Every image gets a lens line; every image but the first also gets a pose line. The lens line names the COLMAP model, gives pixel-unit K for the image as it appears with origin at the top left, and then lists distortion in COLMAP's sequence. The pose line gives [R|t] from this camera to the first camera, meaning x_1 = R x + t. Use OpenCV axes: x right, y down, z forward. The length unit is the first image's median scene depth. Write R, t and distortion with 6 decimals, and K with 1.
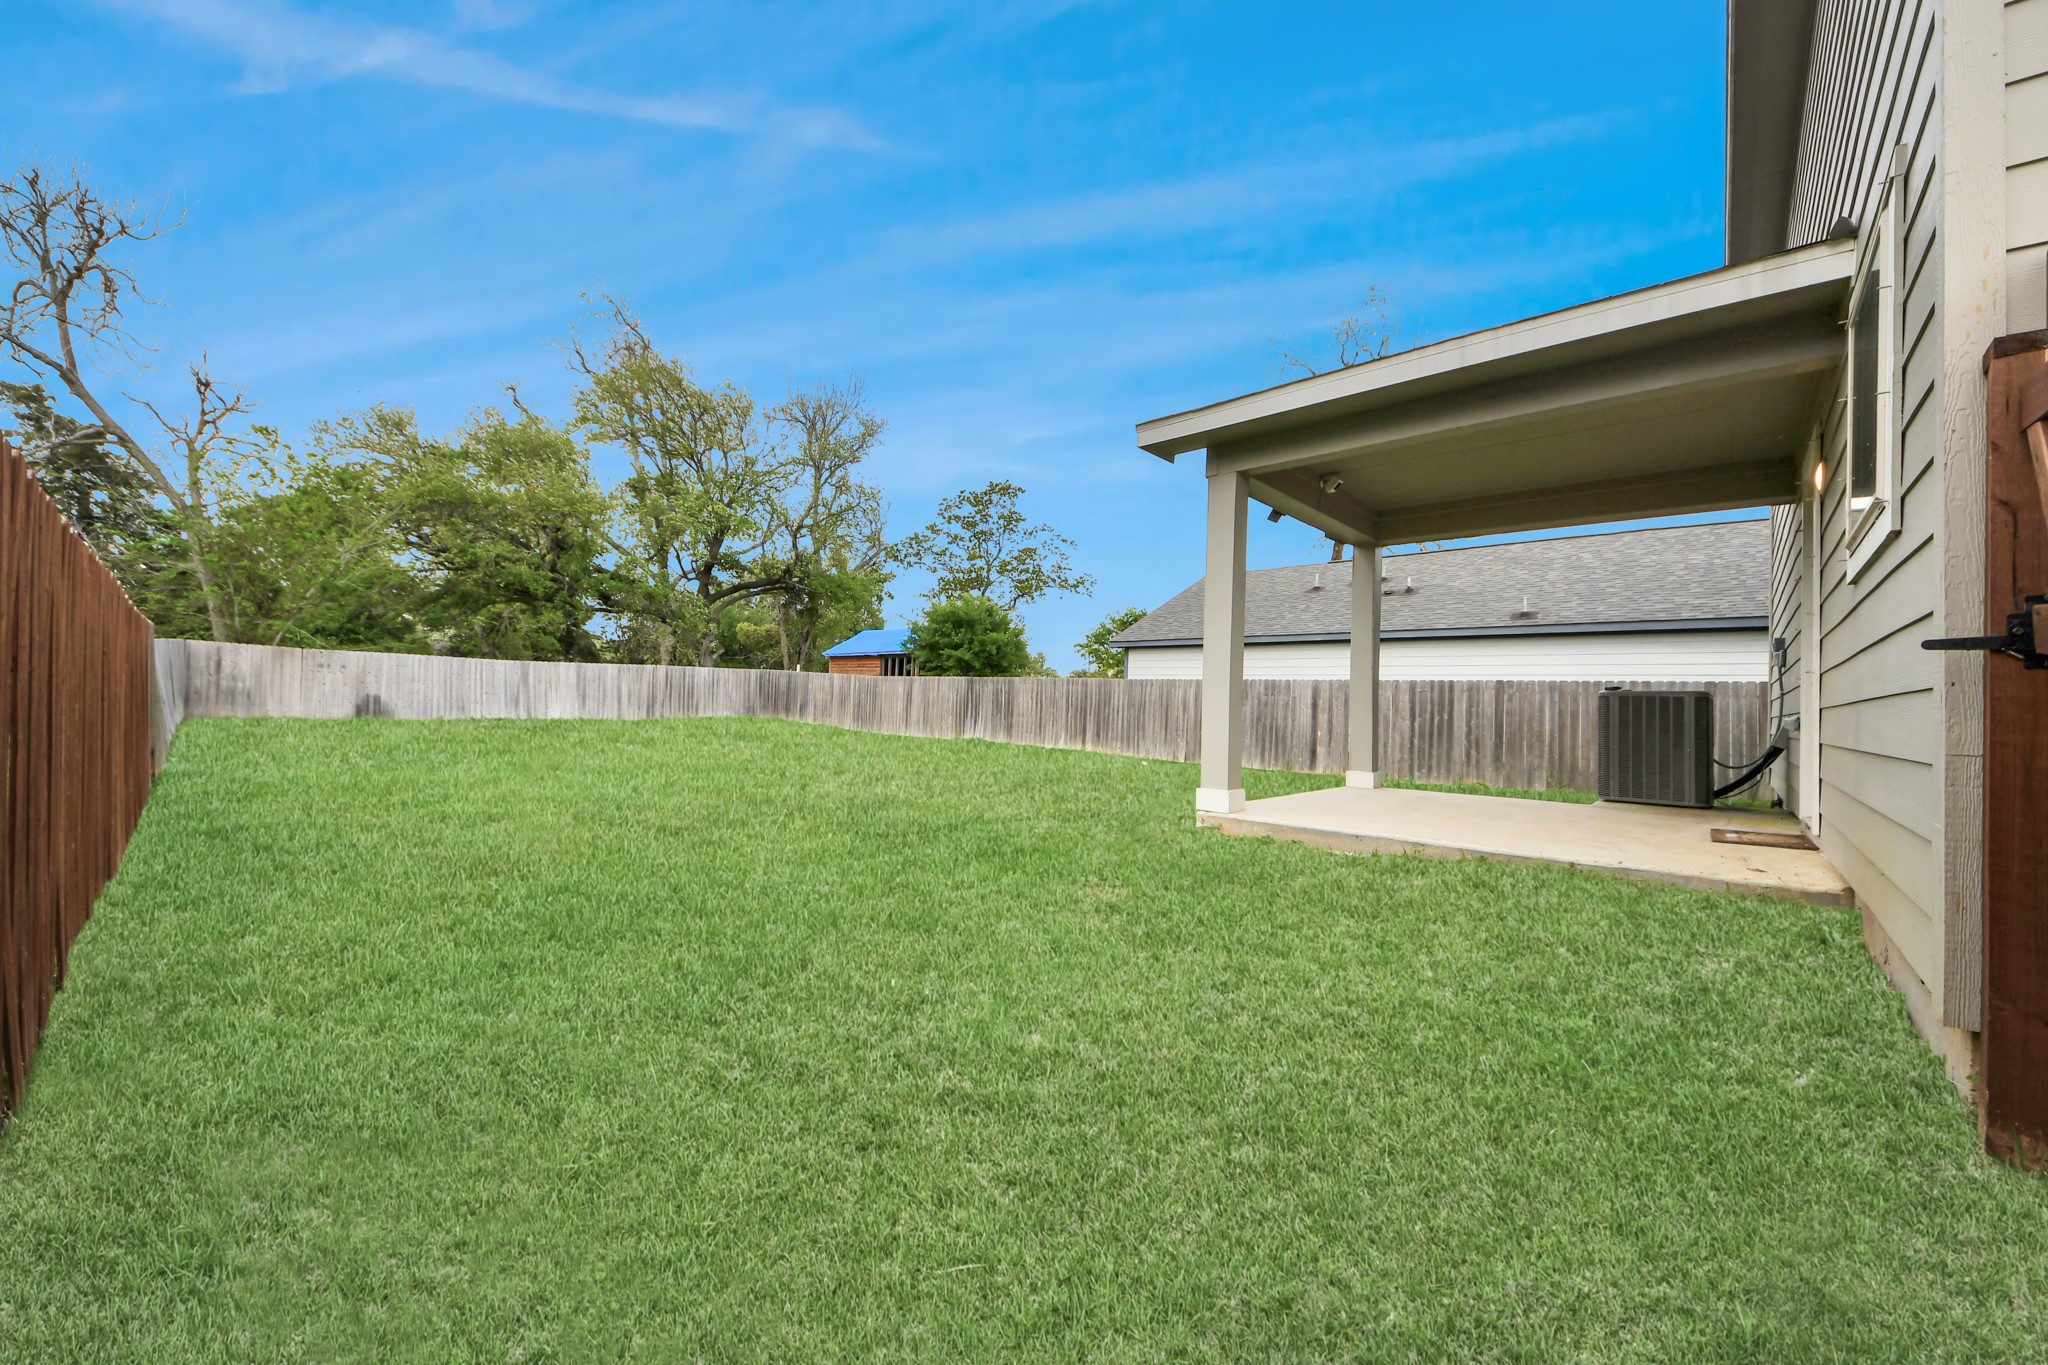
lens RADIAL K [[726.1, 0, 1024.0], [0, 726.1, 682.5], [0, 0, 1]] dist [0.013986, -0.012584]
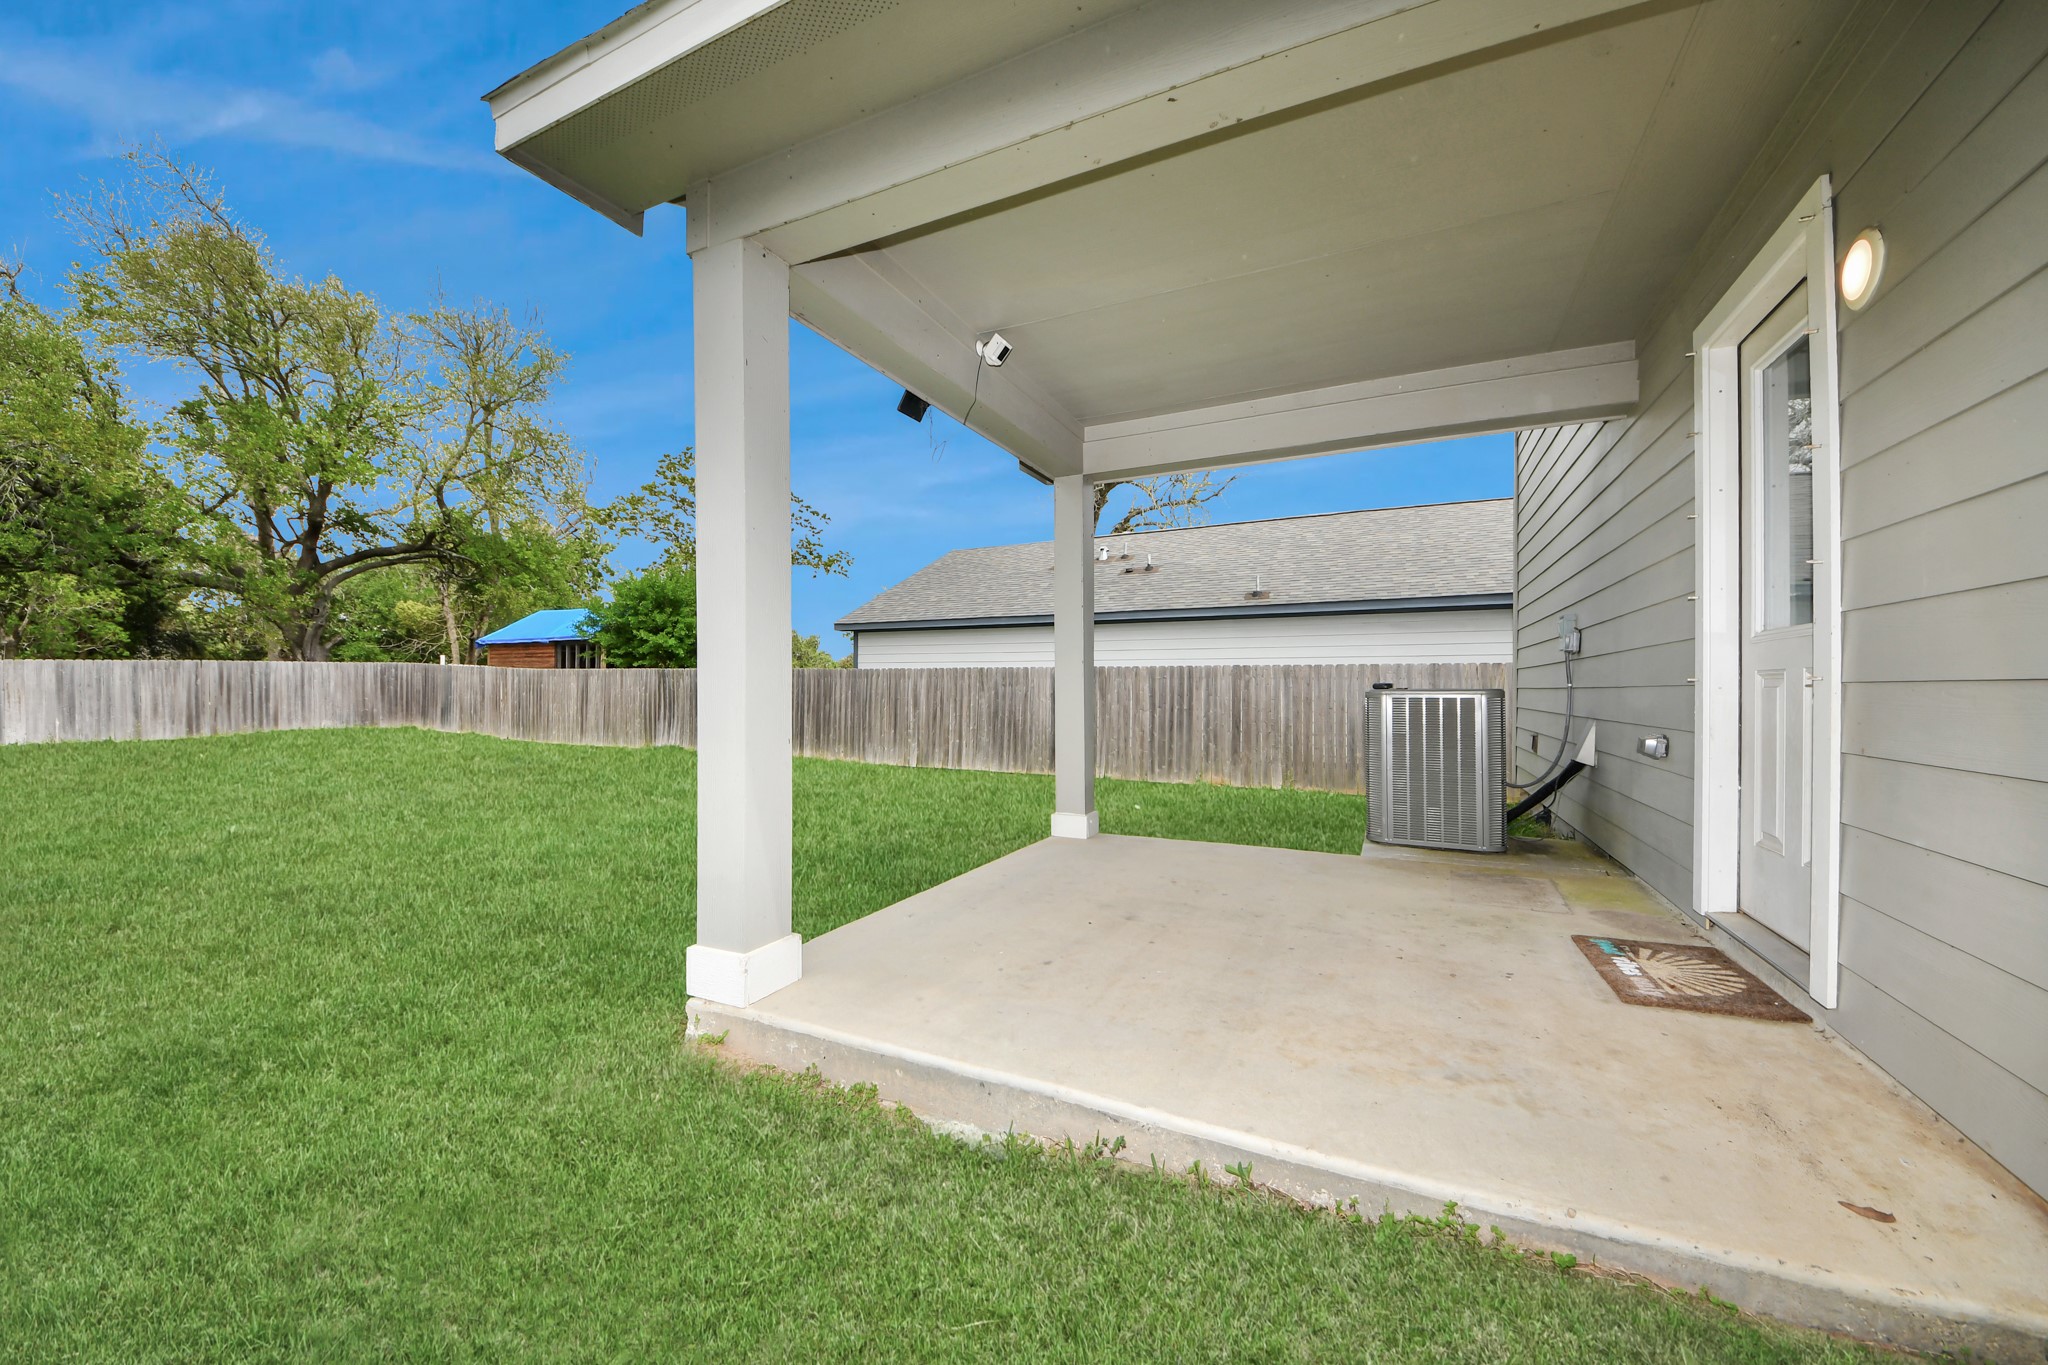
lens RADIAL K [[726.1, 0, 1024.0], [0, 726.1, 682.5], [0, 0, 1]] dist [0.013986, -0.012584]
pose [[0.954384, -0.027753, 0.297290, 0.092435], [0.020506, 0.999412, 0.027466, -0.008613], [-0.297878, -0.020117, 0.954392, 0.151870]]
